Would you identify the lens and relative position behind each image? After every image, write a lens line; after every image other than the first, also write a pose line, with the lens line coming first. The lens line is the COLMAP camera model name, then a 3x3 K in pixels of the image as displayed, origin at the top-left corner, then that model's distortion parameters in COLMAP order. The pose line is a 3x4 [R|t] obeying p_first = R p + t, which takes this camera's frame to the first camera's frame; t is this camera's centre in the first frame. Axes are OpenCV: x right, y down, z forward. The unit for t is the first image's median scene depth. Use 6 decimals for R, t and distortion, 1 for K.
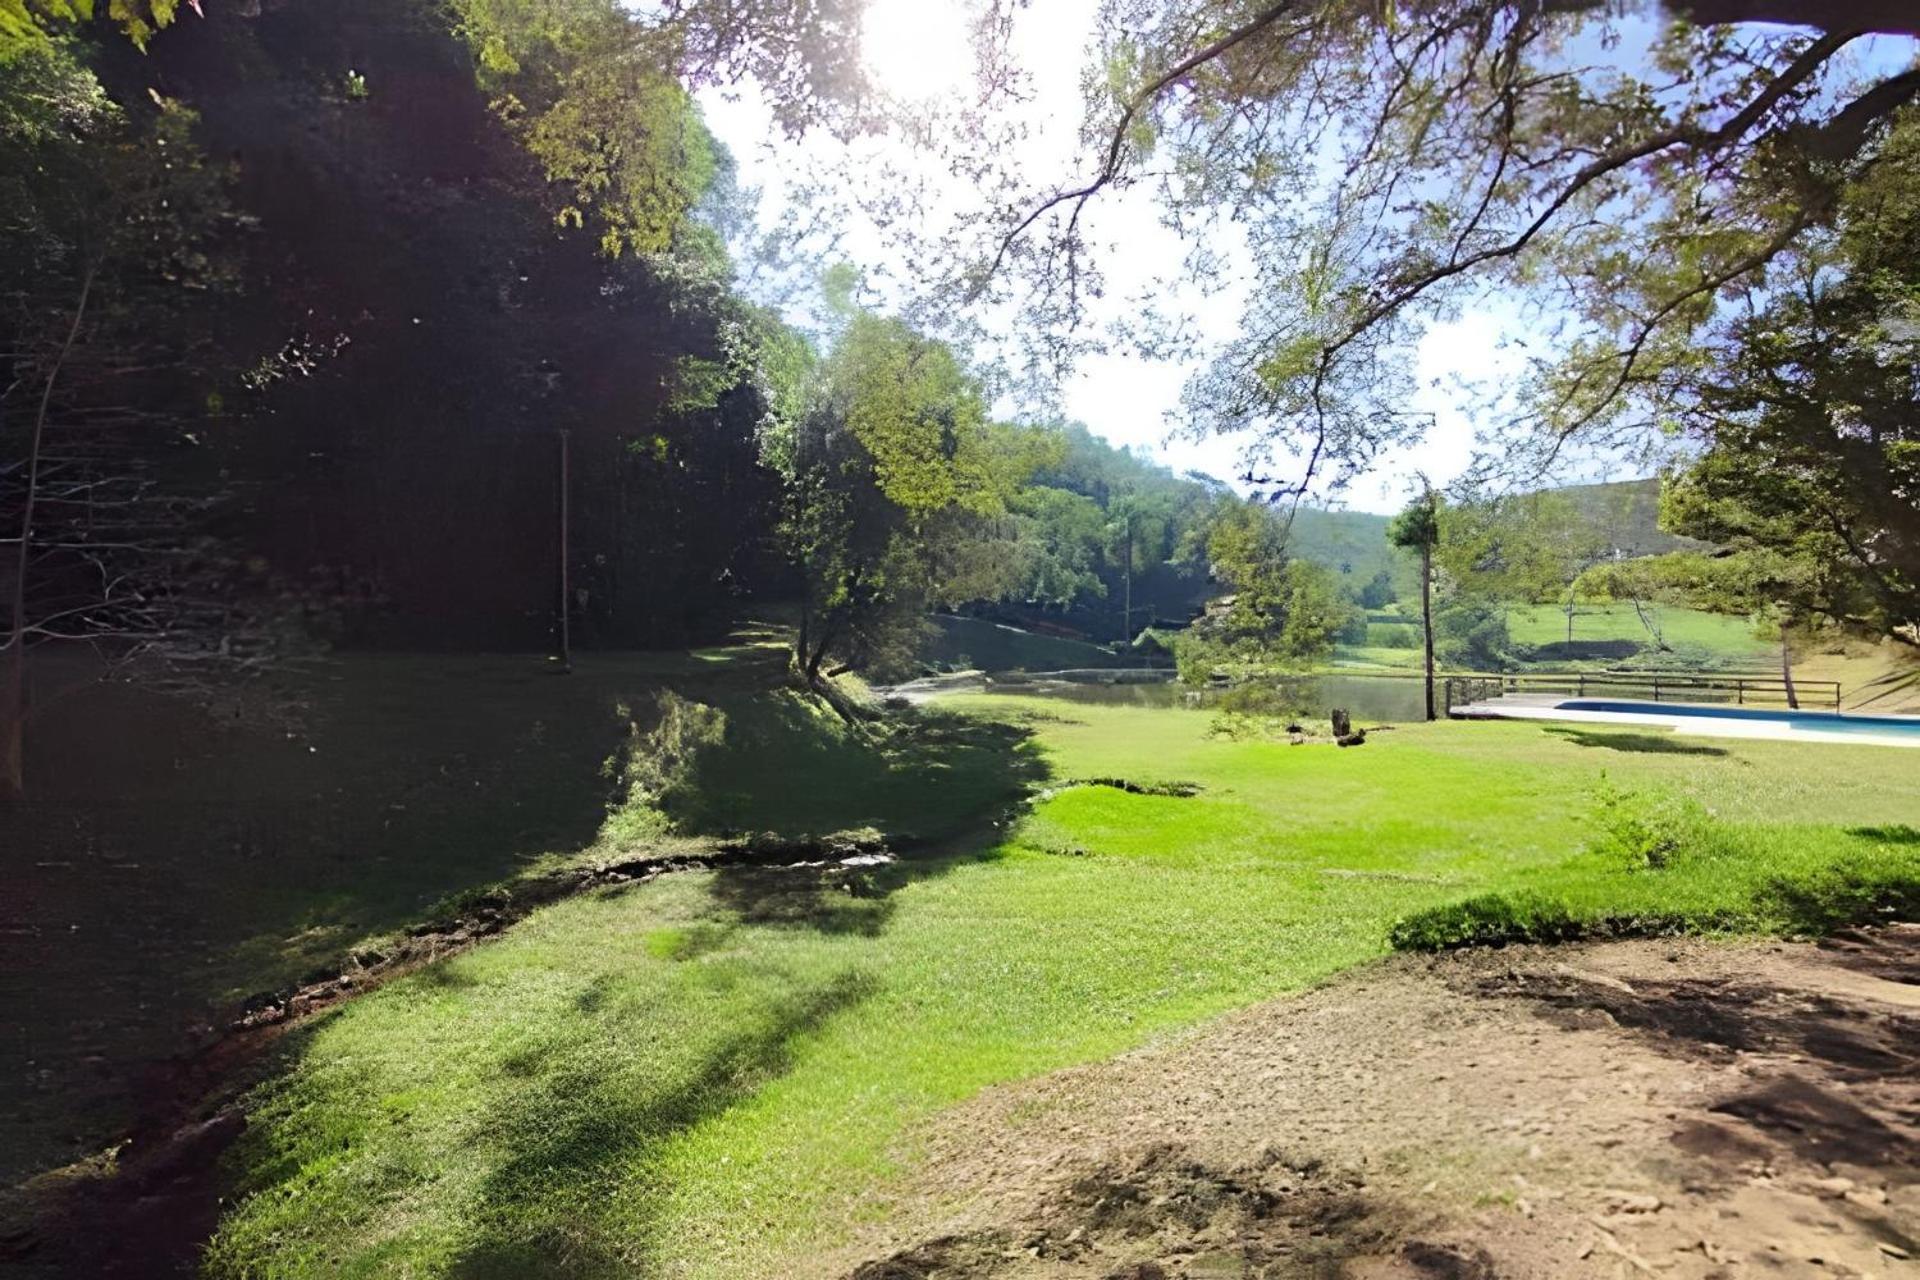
lens RADIAL K [[899.8, 0, 970.8], [0, 899.8, 641.4], [0, 0, 1]] dist [-0.002162, -0.001037]
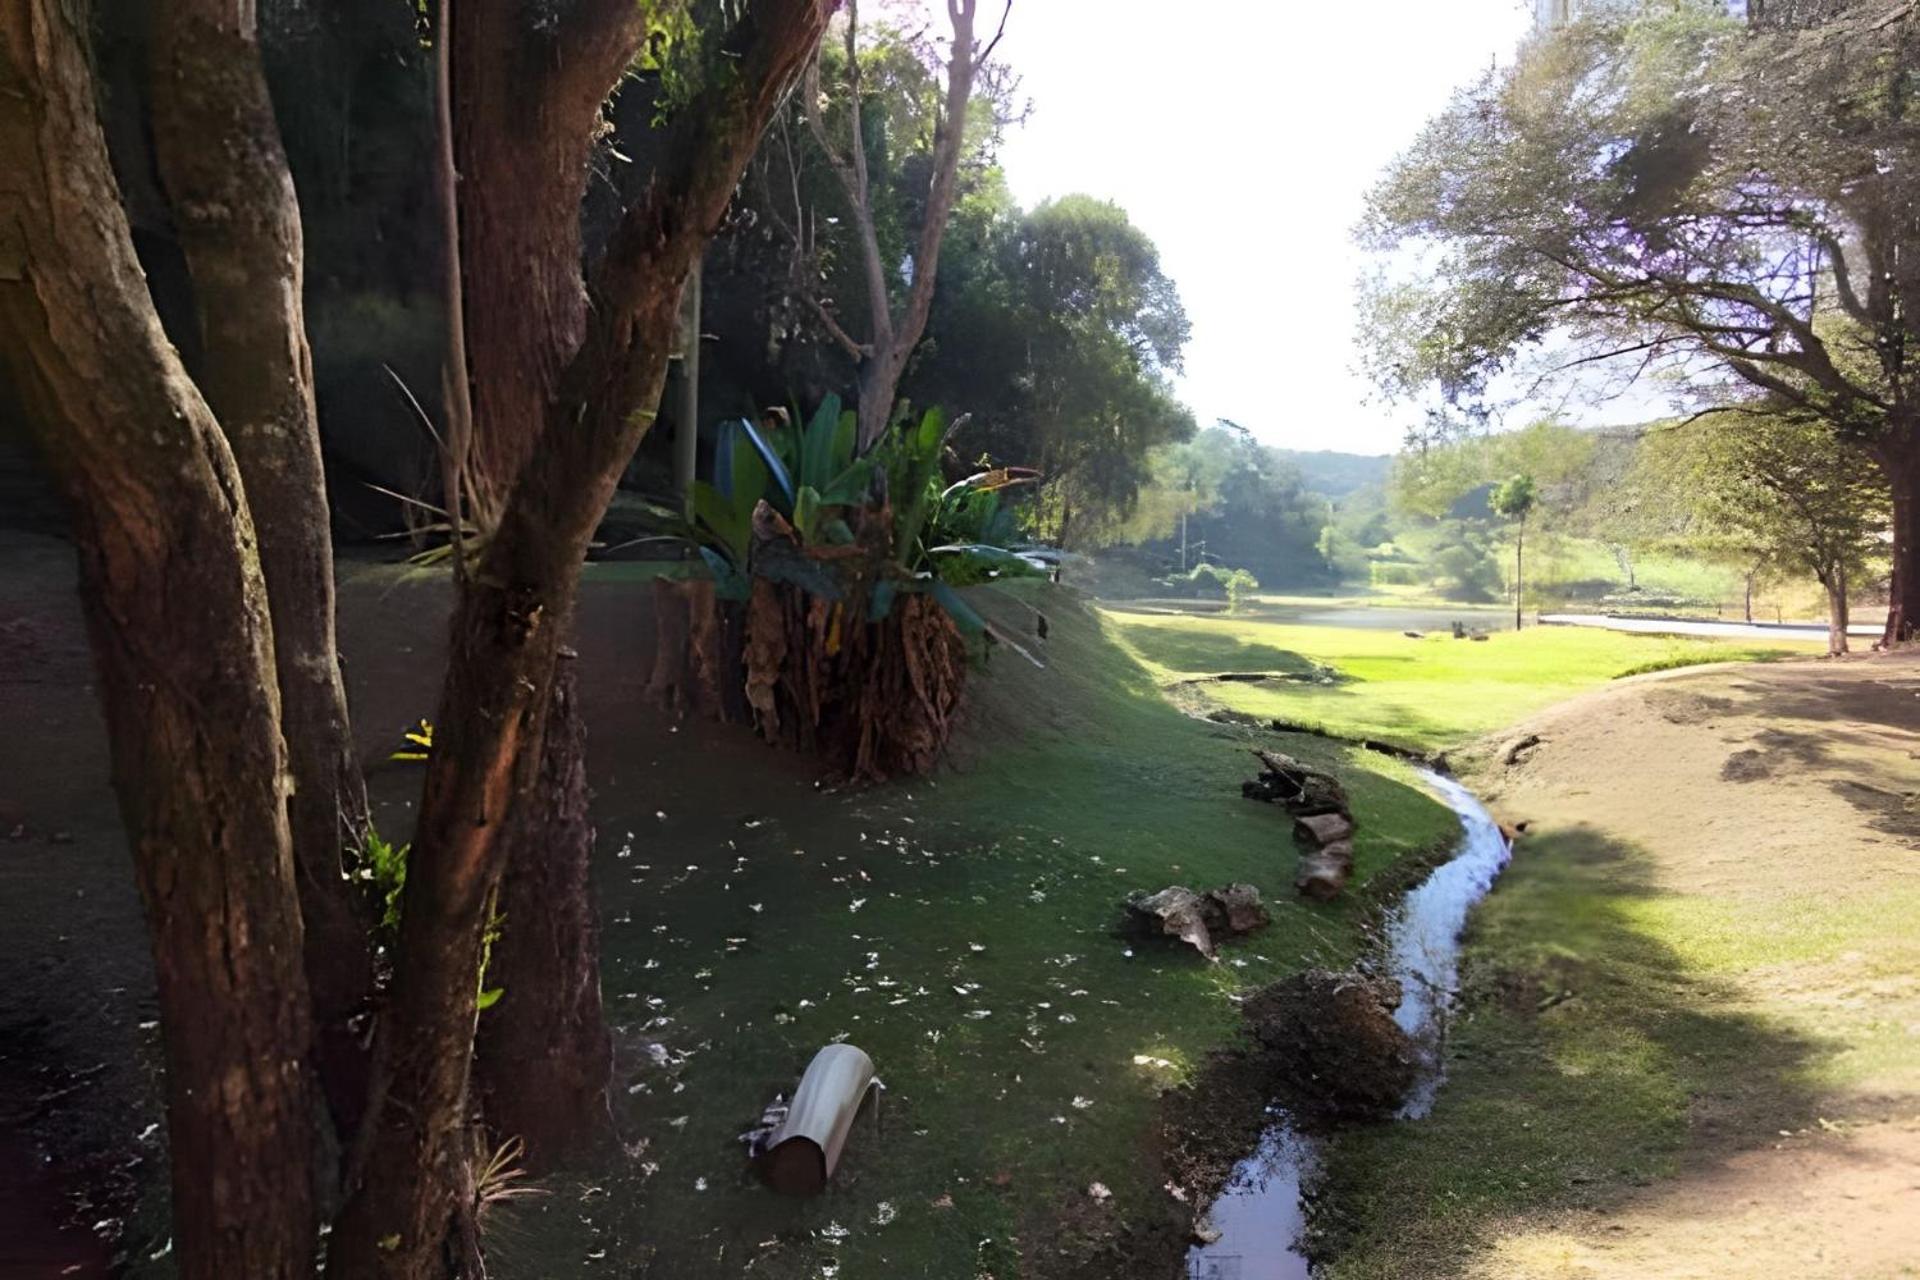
lens RADIAL K [[899.8, 0, 961.0], [0, 899.8, 649.5], [0, 0, 1]] dist [-0.002162, -0.001037]
pose [[0.999632, 0.010107, 0.025157, -0.144212], [-0.012177, 0.996428, 0.083561, 0.002612], [-0.024223, -0.083837, 0.996185, -0.152826]]
